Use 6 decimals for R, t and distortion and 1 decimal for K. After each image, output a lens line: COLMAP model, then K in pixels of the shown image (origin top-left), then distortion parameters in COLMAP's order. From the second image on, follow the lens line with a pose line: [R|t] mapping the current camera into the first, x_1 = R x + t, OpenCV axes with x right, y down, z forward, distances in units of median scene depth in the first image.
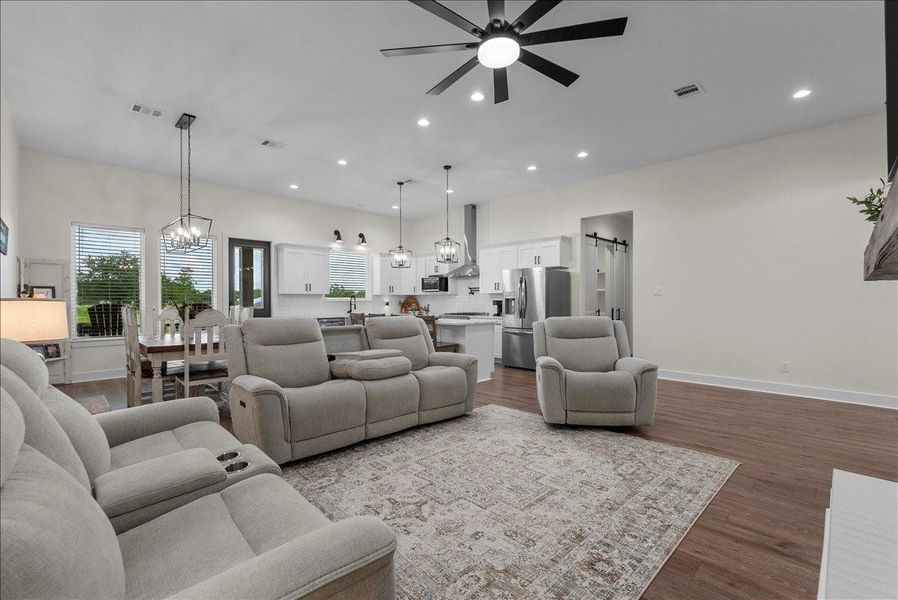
lens RADIAL K [[395.8, 0, 450.6], [0, 395.8, 301.0], [0, 0, 1]] dist [-0.005901, 0.000853]
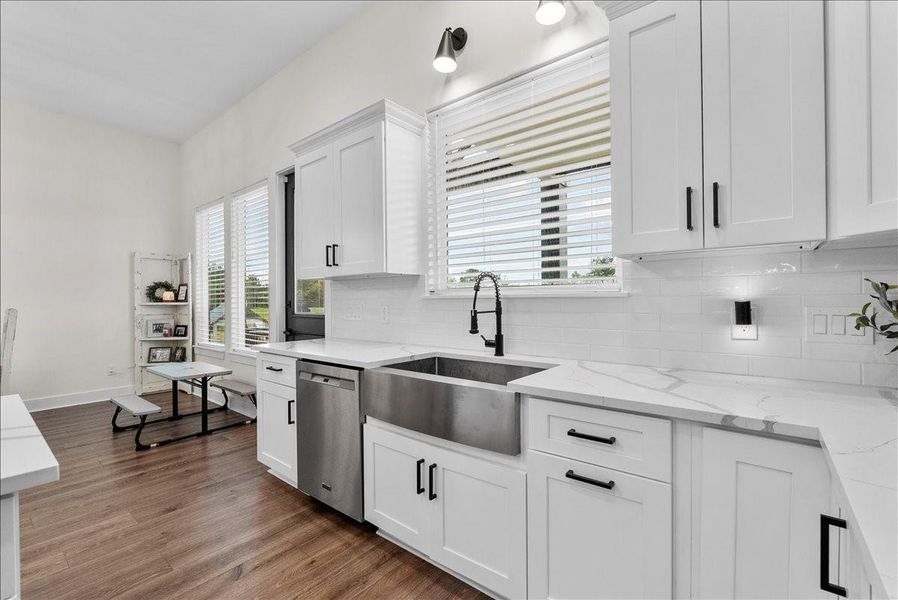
lens RADIAL K [[395.8, 0, 447.4], [0, 395.8, 301.2], [0, 0, 1]] dist [-0.005901, 0.000853]
pose [[0.104236, 0.008376, -0.994517, -0.041812], [0.008060, 0.999925, 0.009266, 0.000274], [0.994520, -0.008982, 0.104160, 1.537078]]
